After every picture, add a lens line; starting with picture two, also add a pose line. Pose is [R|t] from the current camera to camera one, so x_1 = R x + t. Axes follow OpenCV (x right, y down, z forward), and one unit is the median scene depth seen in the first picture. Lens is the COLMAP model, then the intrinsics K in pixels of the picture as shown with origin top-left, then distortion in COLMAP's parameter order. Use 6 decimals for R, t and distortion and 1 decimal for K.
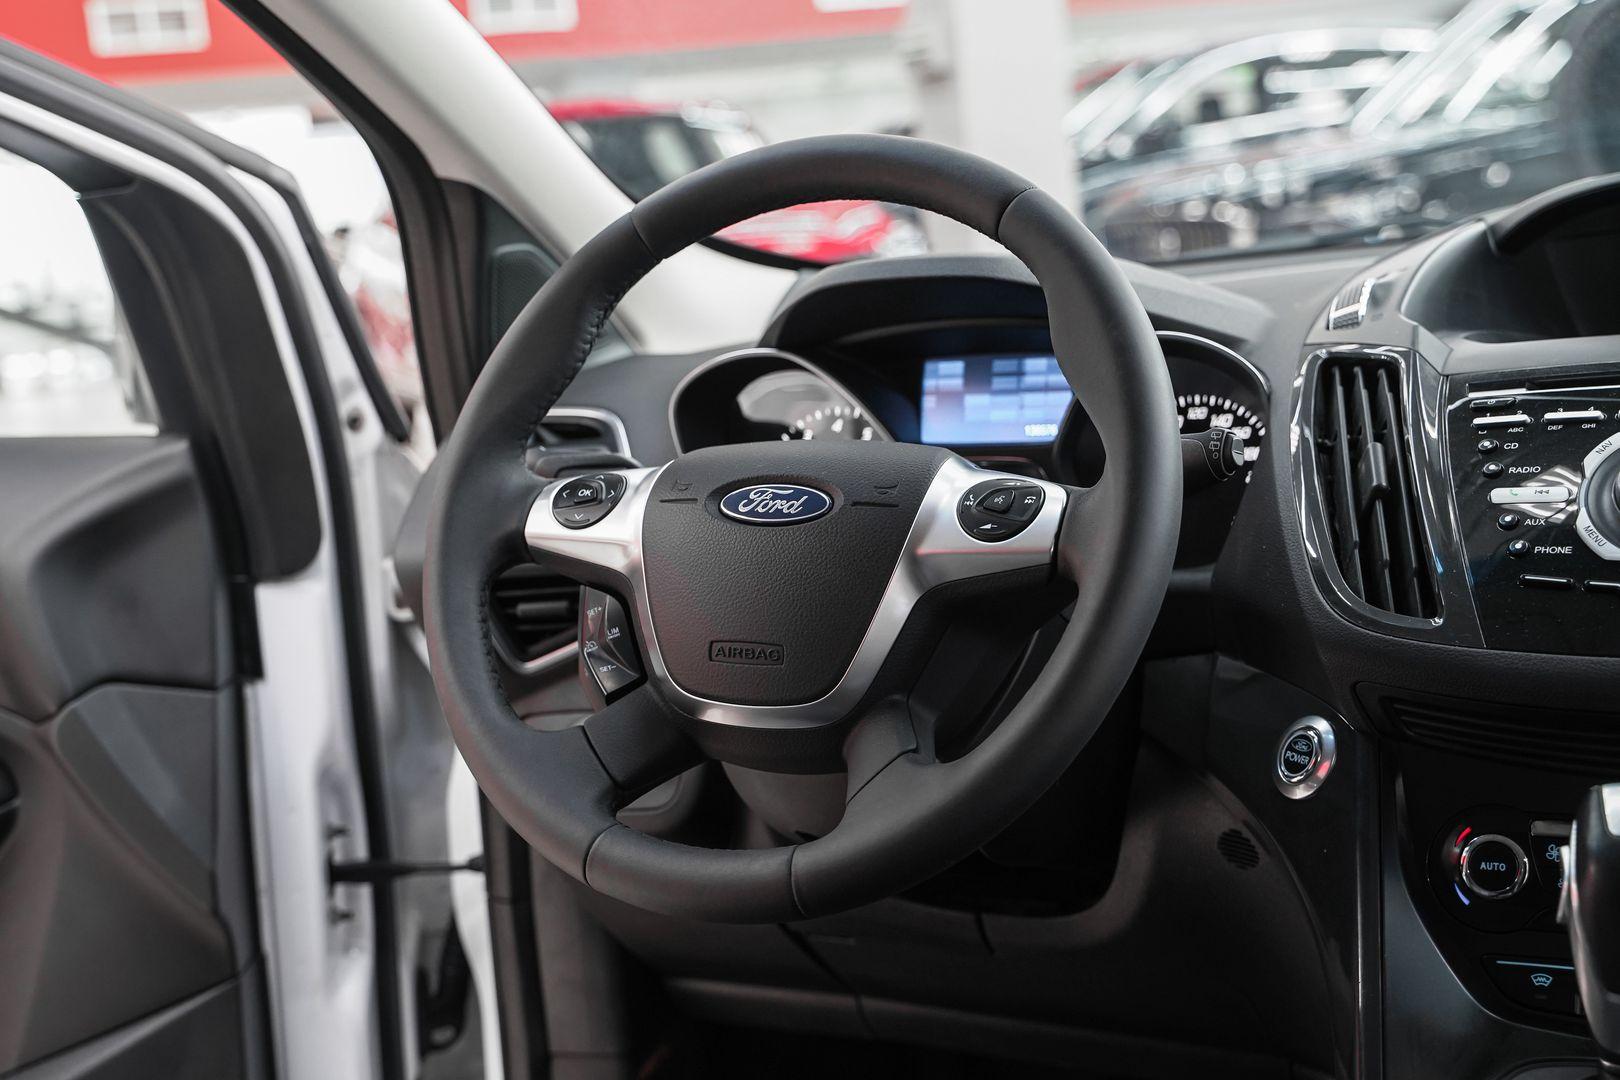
lens RADIAL K [[2160.0, 0, 751.8], [0, 2160.0, 498.9], [0, 0, 1]] dist [0.040781, 0.059990]
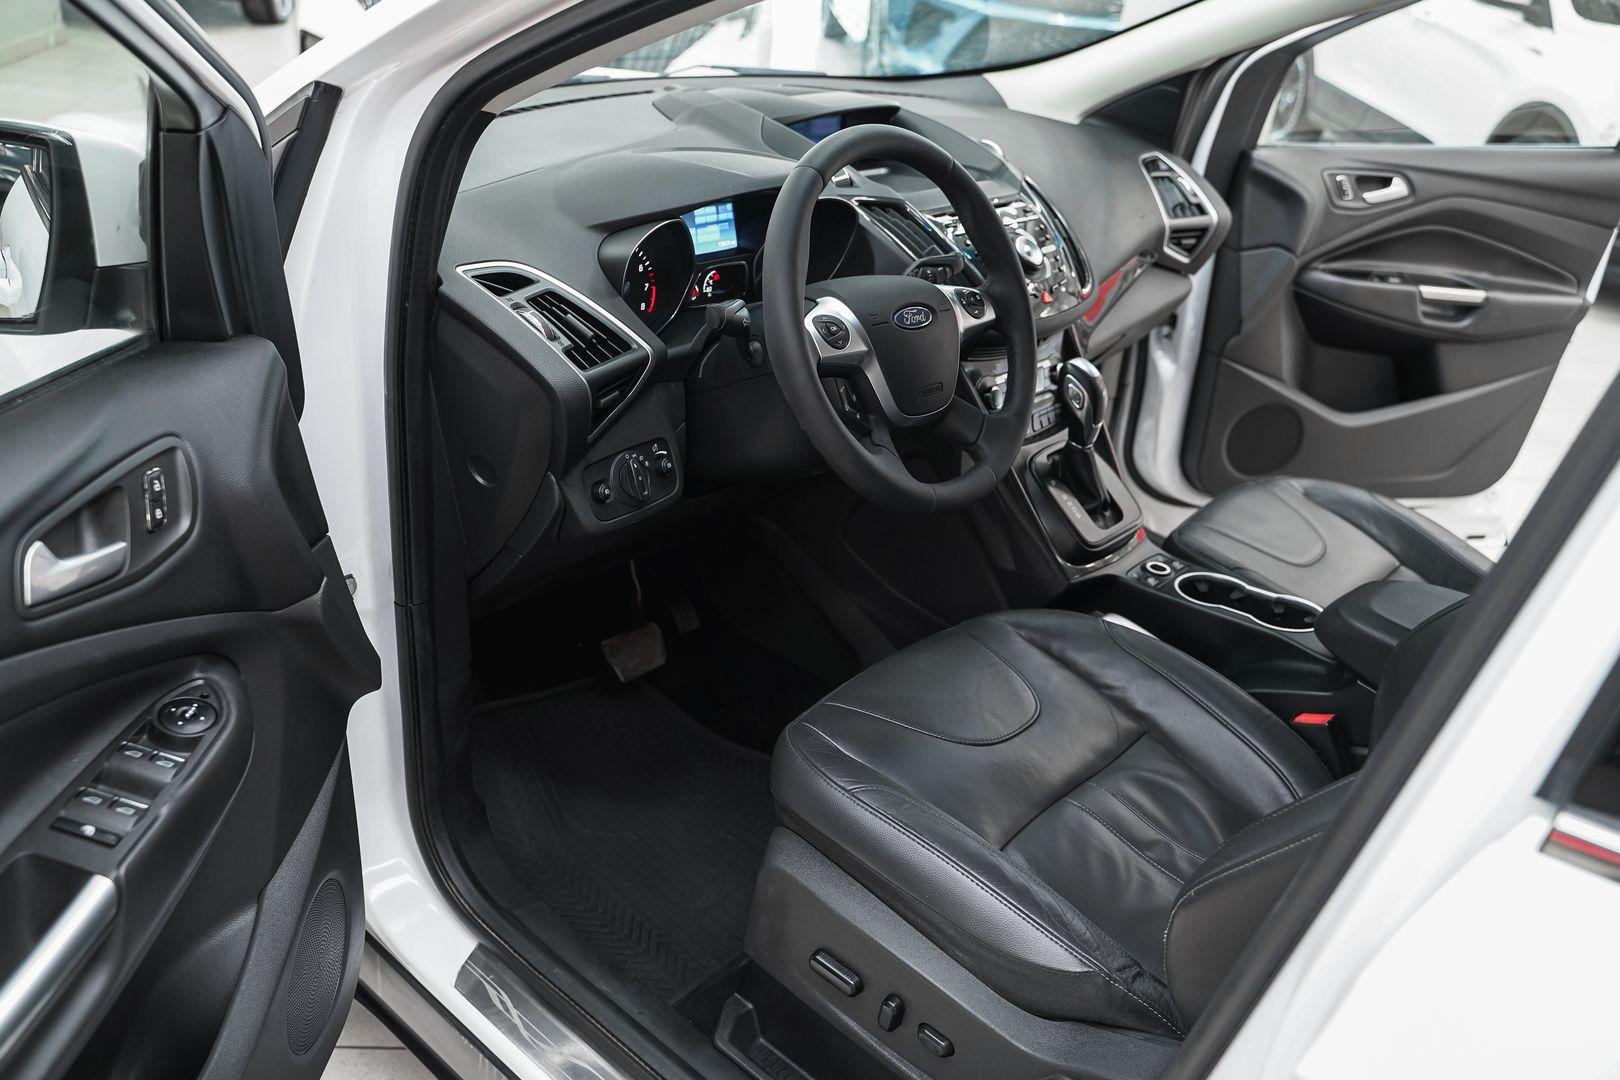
lens RADIAL K [[1348.6, 0, 836.2], [0, 1348.6, 535.5], [0, 0, 1]] dist [-0.108415, 0.074040]
pose [[0.207078, -0.343021, 0.916218, -1.204069], [-0.002783, 0.936307, 0.351171, -0.243837], [-0.978321, -0.075270, 0.192934, 0.761292]]
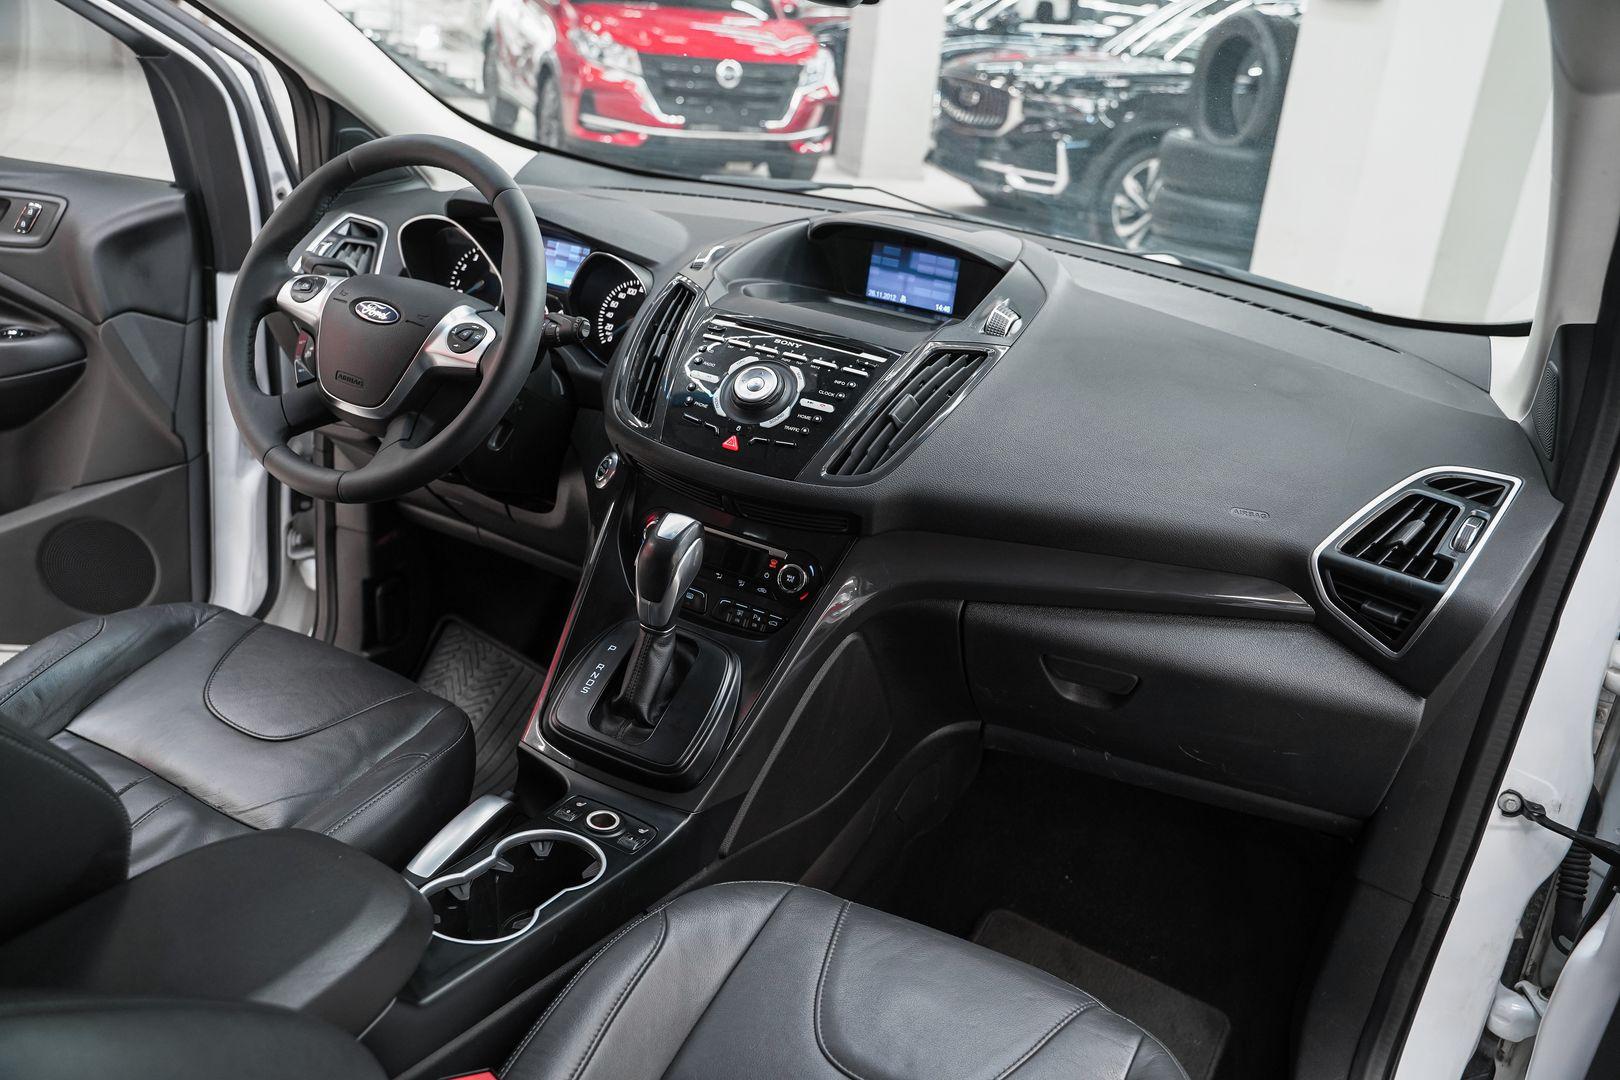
lens RADIAL K [[1328.7, 0, 817.2], [0, 1328.7, 537.6], [0, 0, 1]] dist [-0.121768, 0.099661]
pose [[0.979748, 0.180352, 0.086991, 0.345038], [-0.196614, 0.948751, 0.247414, -0.181891], [-0.037911, -0.259507, 0.964997, -0.307435]]
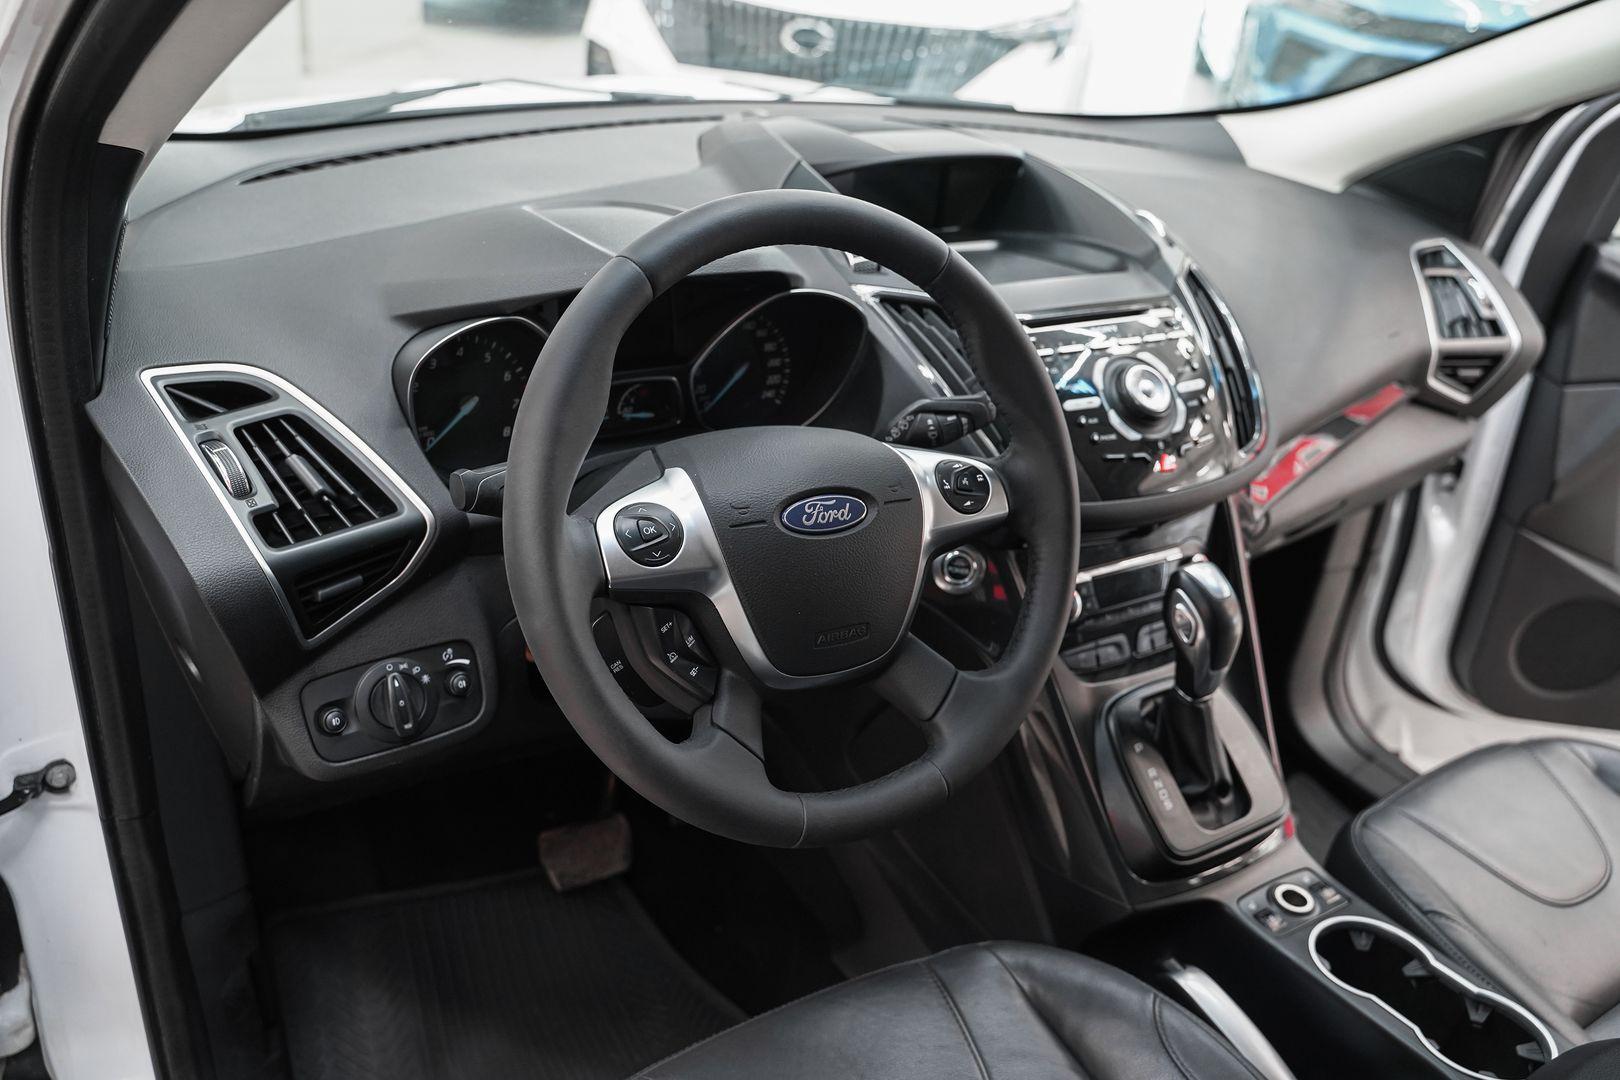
lens RADIAL K [[1328.7, 0, 817.2], [0, 1328.7, 537.6], [0, 0, 1]] dist [-0.121768, 0.099661]
pose [[0.487842, -0.285910, 0.824782, -0.599454], [-0.030605, 0.938659, 0.343487, -0.236482], [-0.872395, -0.192810, 0.449167, 0.617850]]
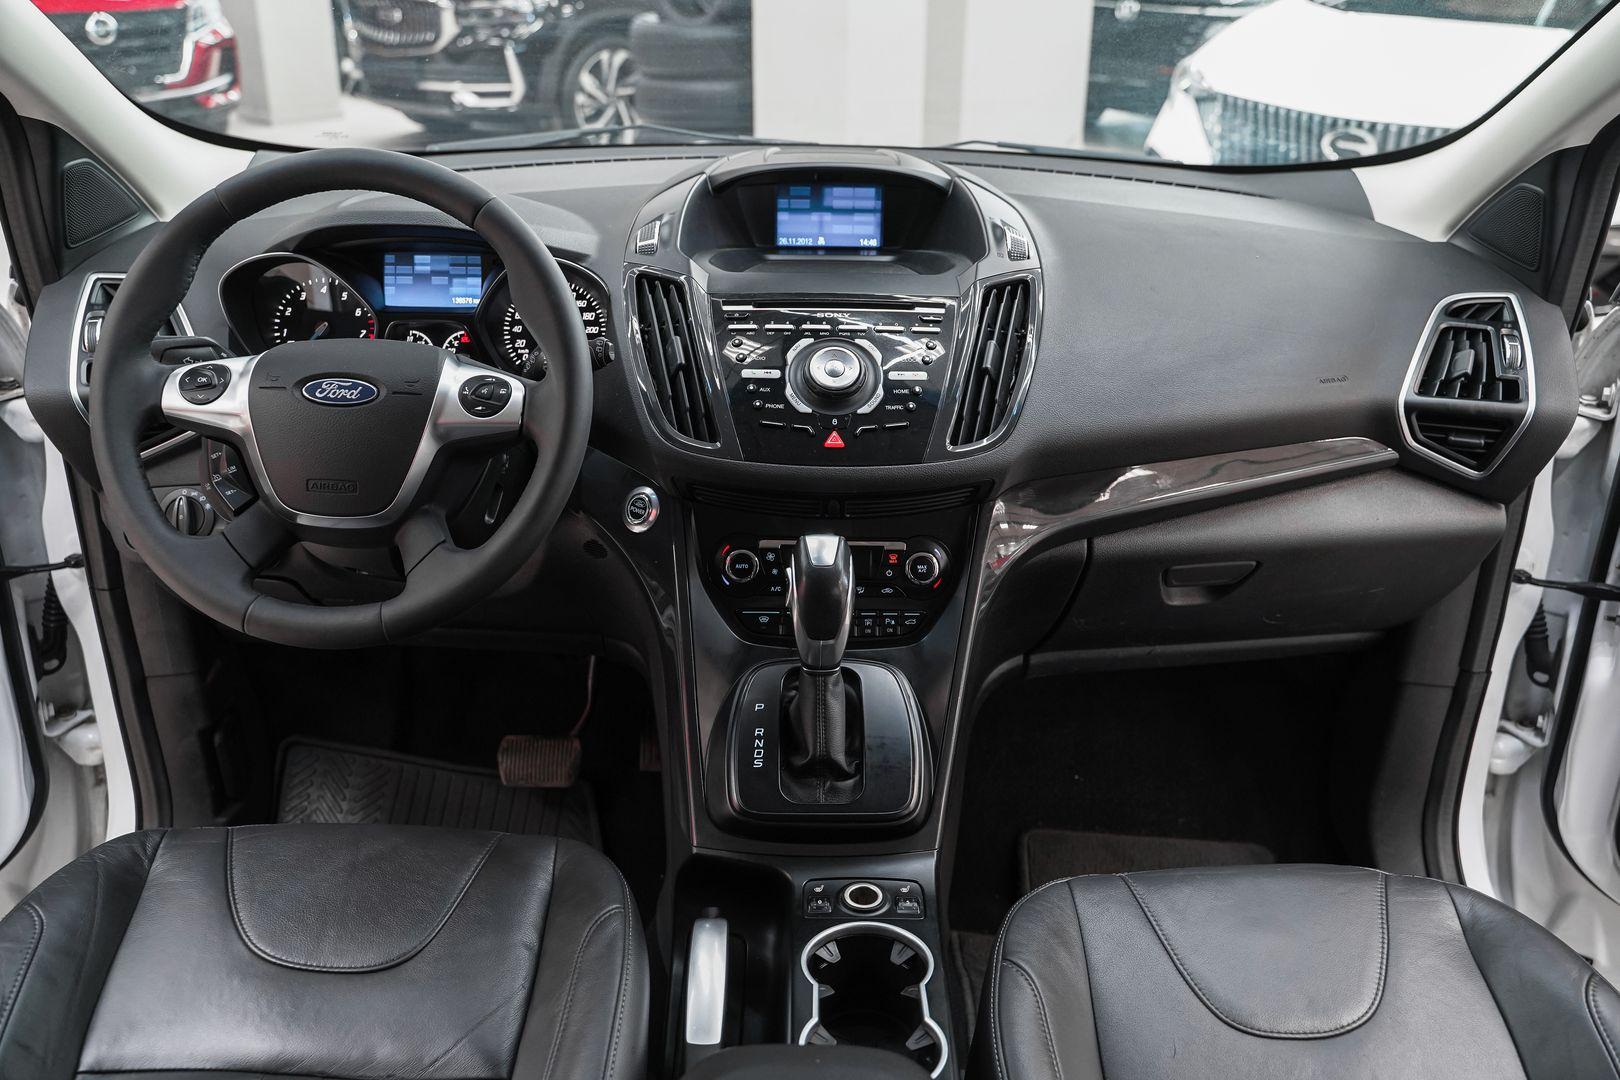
lens RADIAL K [[1348.6, 0, 836.2], [0, 1348.6, 535.5], [0, 0, 1]] dist [-0.108415, 0.074040]
pose [[0.870308, -0.101361, 0.481965, -0.148337], [-0.033654, 0.964066, 0.263521, -0.159758], [-0.491357, -0.245565, 0.835624, -0.041915]]
